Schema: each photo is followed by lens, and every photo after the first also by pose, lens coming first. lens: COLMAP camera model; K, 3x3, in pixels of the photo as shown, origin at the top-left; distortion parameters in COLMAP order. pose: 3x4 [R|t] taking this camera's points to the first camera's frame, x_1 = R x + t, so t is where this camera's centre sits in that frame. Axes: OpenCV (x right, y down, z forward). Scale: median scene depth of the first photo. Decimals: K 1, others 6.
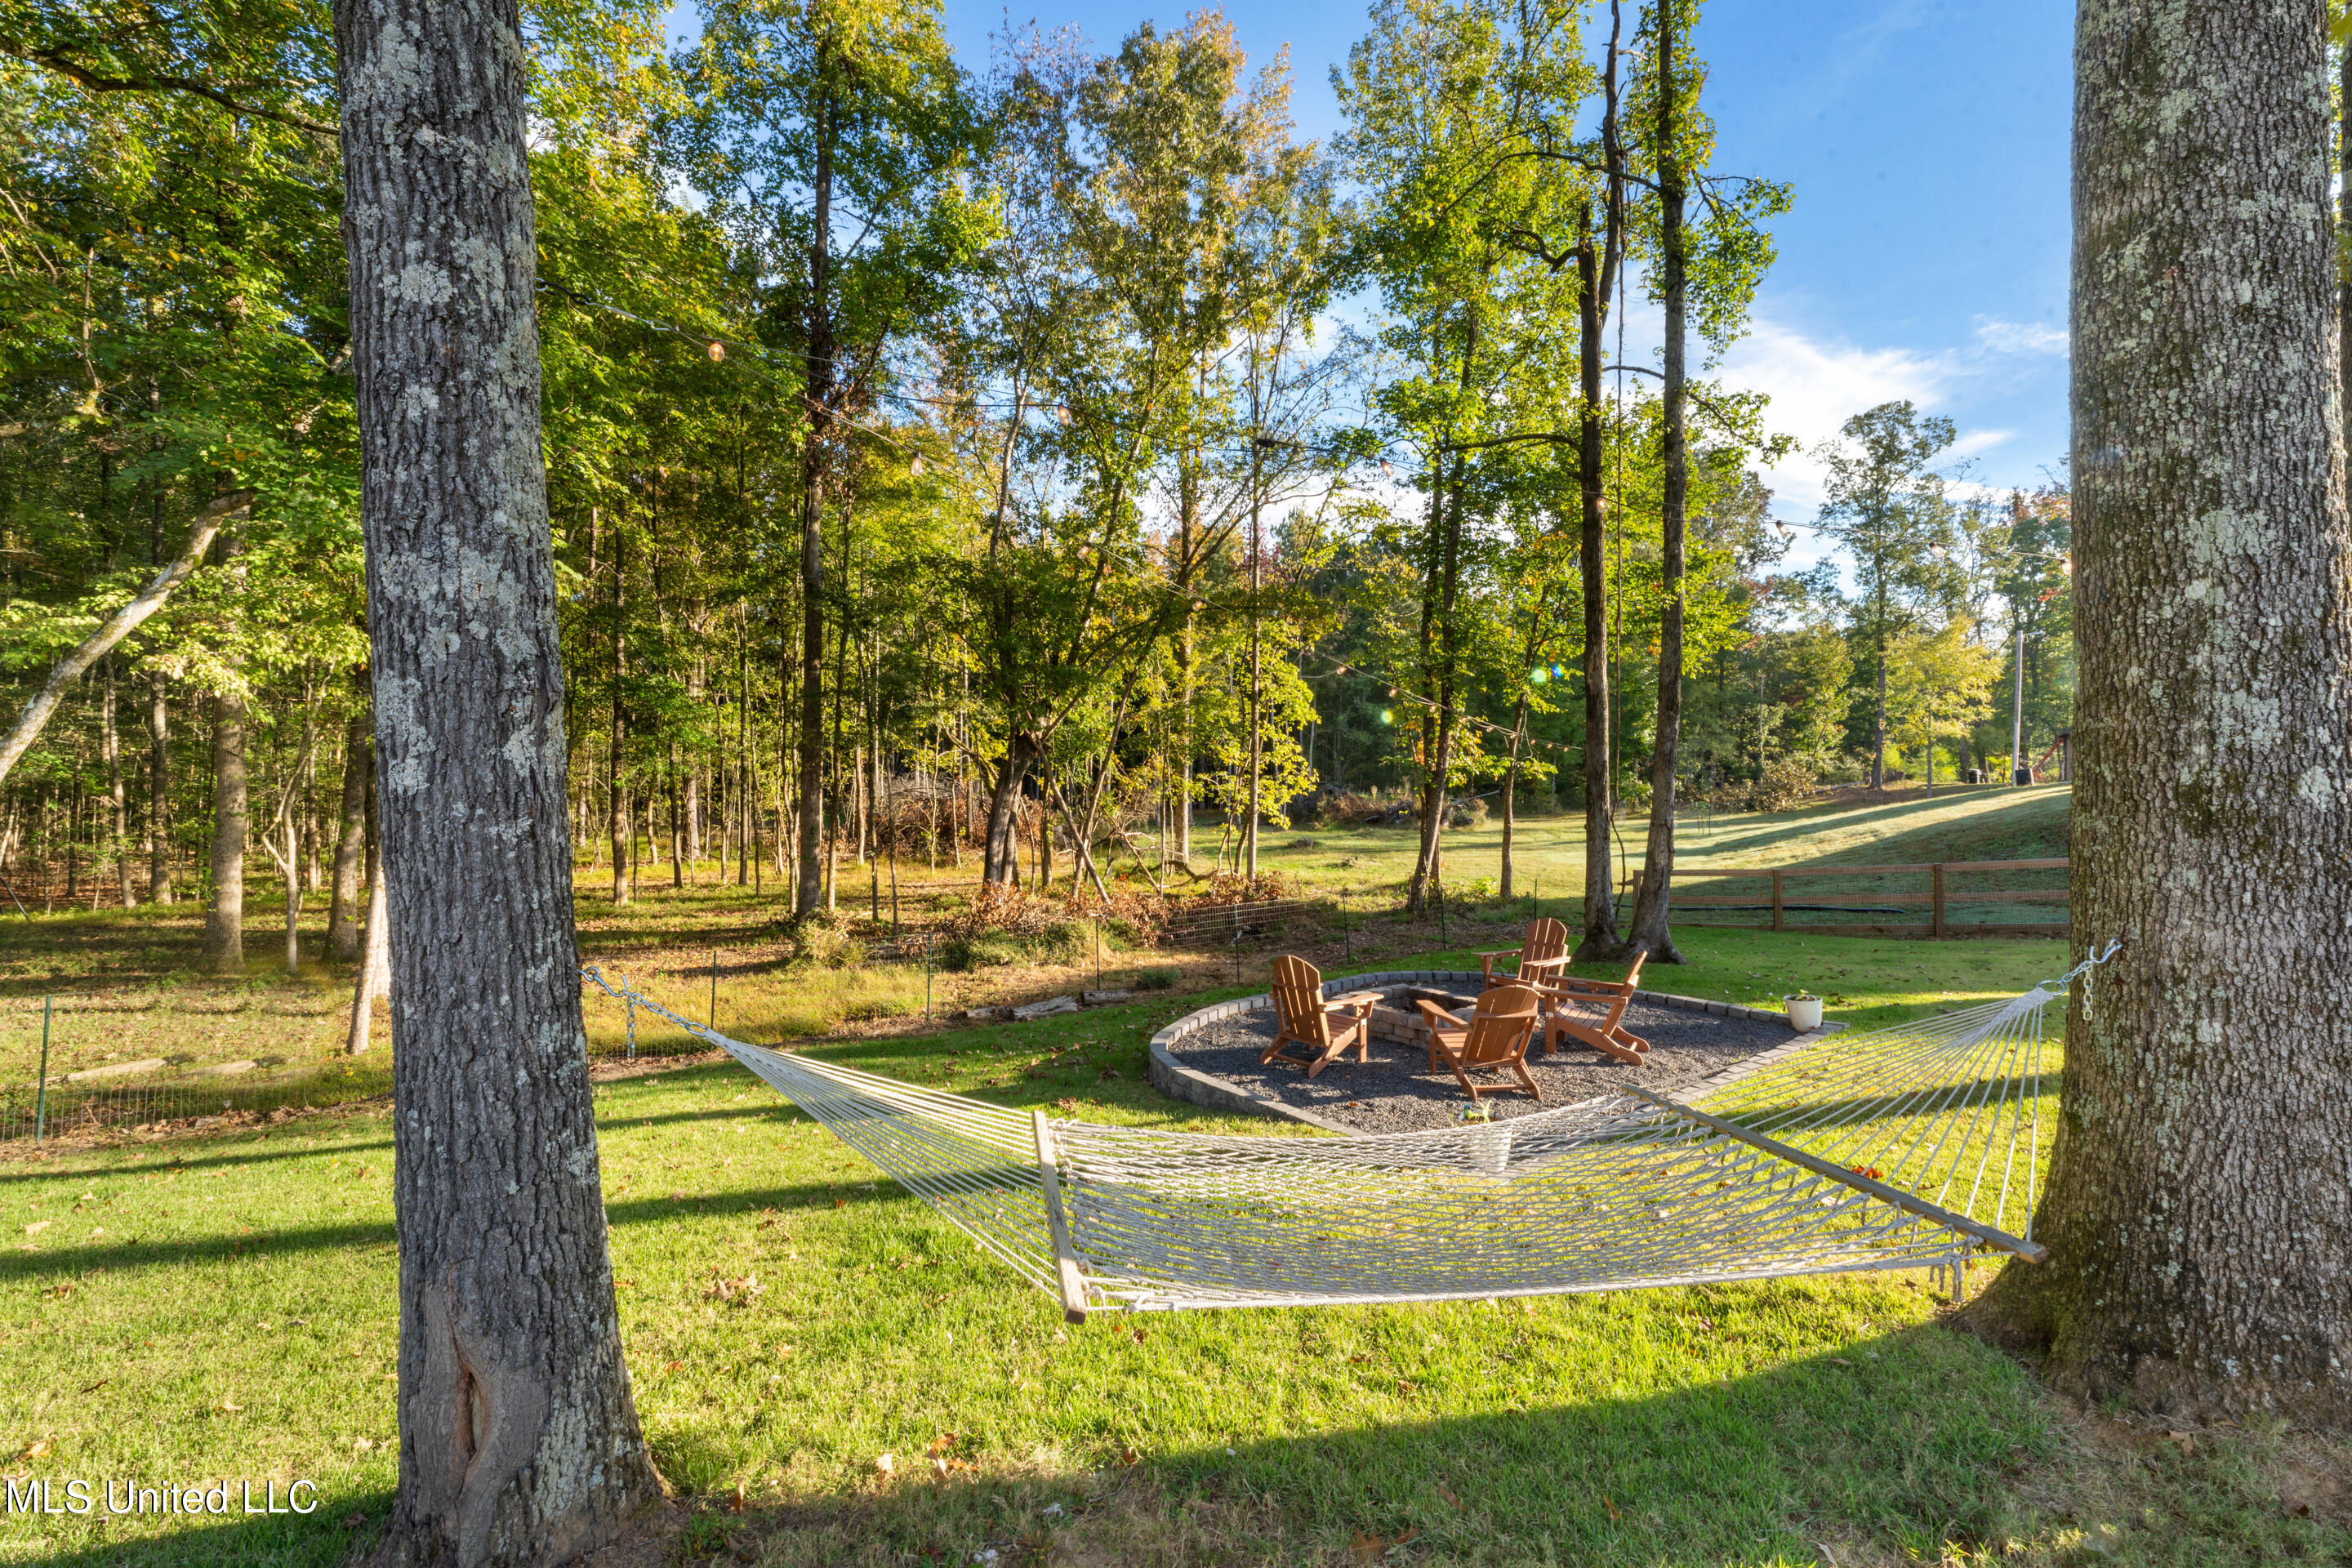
lens RADIAL K [[944.0, 0, 1176.8], [0, 944.0, 797.2], [0, 0, 1]] dist [0.008851, -0.000006]
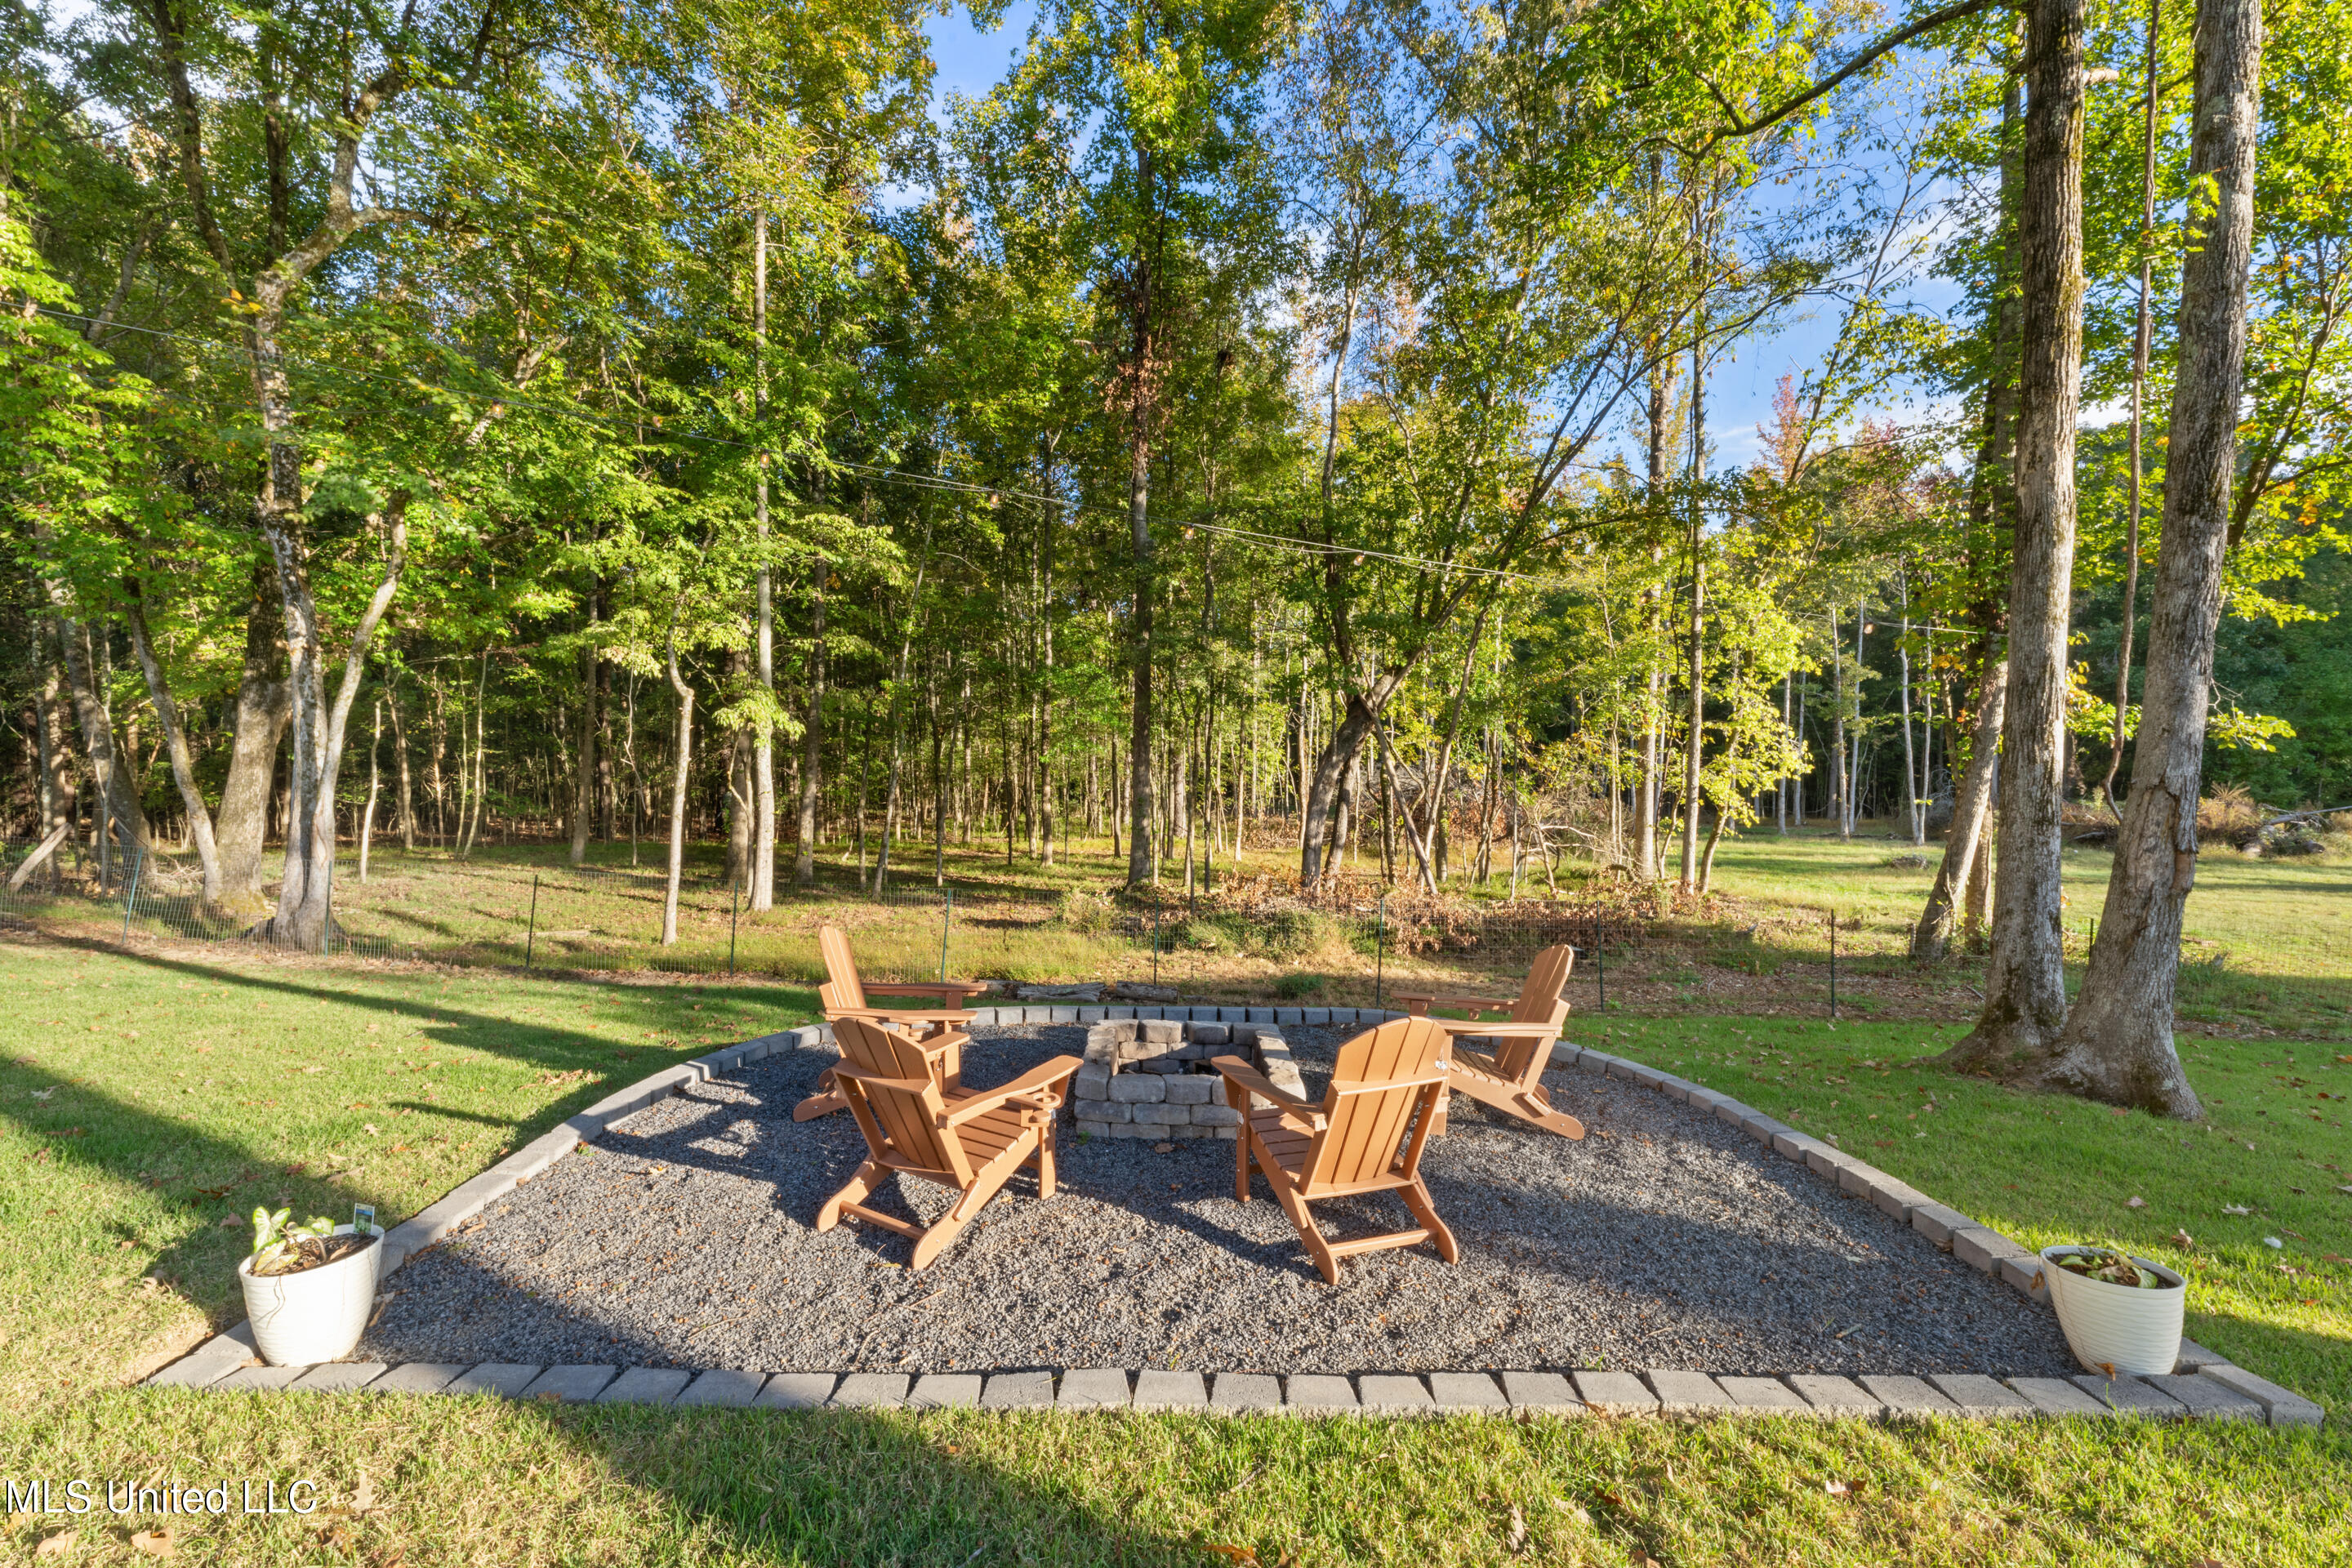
lens RADIAL K [[944.0, 0, 1176.8], [0, 944.0, 797.2], [0, 0, 1]] dist [0.008851, -0.000006]
pose [[0.794788, 0.025322, -0.606358, 0.236850], [-0.029481, 0.999561, 0.003100, 0.024794], [0.606170, 0.015412, 0.795185, 0.217083]]
